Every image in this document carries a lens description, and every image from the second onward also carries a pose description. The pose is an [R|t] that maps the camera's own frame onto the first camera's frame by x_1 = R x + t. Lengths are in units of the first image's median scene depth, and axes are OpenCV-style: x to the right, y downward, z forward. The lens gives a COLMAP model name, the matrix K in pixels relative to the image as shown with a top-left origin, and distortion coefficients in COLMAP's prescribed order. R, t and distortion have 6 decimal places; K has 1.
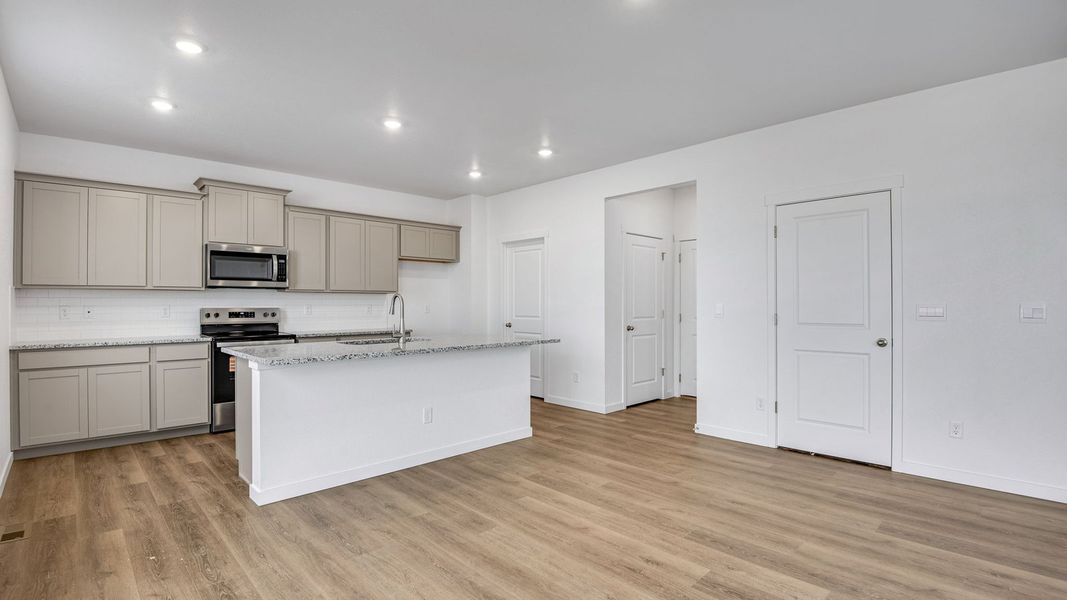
lens RADIAL K [[488.9, 0, 522.5], [0, 488.9, 299.1], [0, 0, 1]] dist [-0.001890, -0.011959]
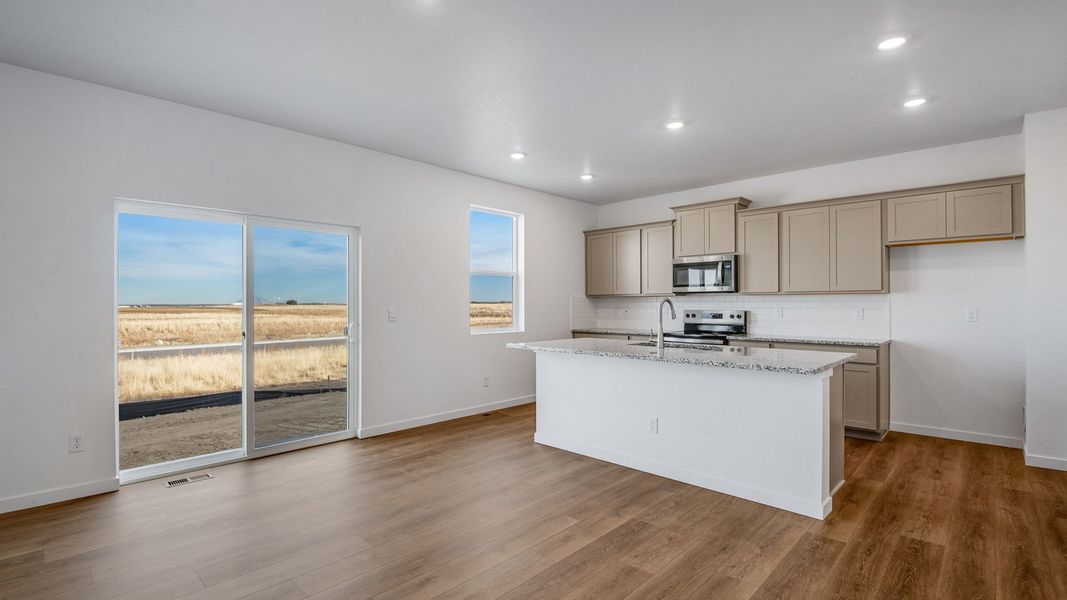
lens RADIAL K [[488.9, 0, 529.0], [0, 488.9, 298.6], [0, 0, 1]] dist [-0.001890, -0.011959]
pose [[0.055191, -0.008235, -0.998442, 0.643357], [0.010049, 0.999920, -0.007692, -0.004692], [0.998425, -0.009609, 0.055270, 0.600406]]
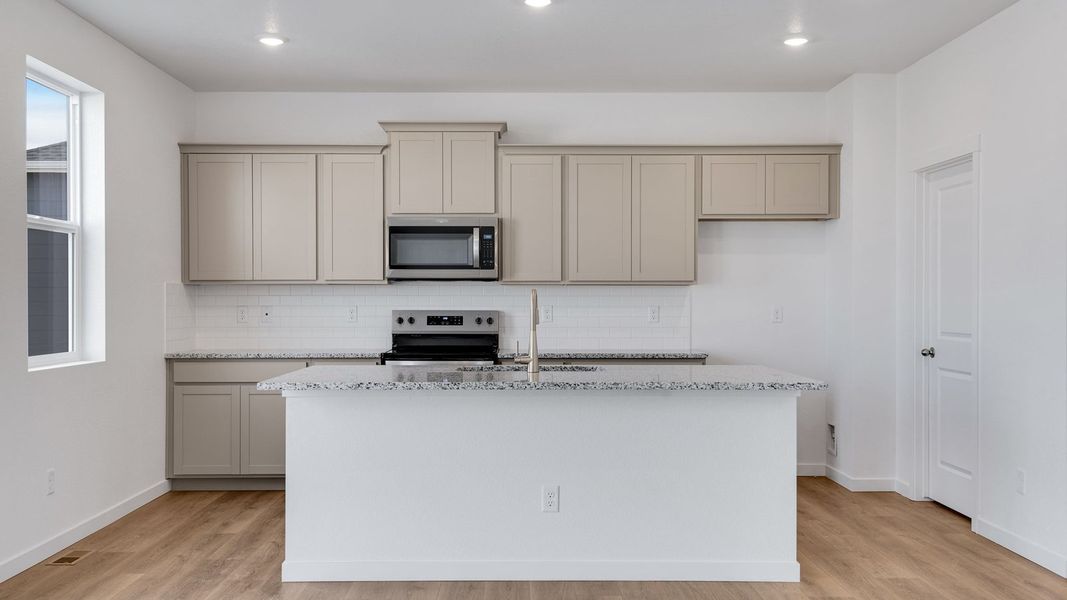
lens RADIAL K [[1011.6, 0, 538.2], [0, 1011.6, 307.4], [0, 0, 1]] dist [0.056889, 0.000000]
pose [[0.743502, 0.006896, -0.668698, 0.509529], [0.004222, 0.999878, 0.015005, -0.006573], [0.668721, -0.013980, 0.743382, 0.082477]]
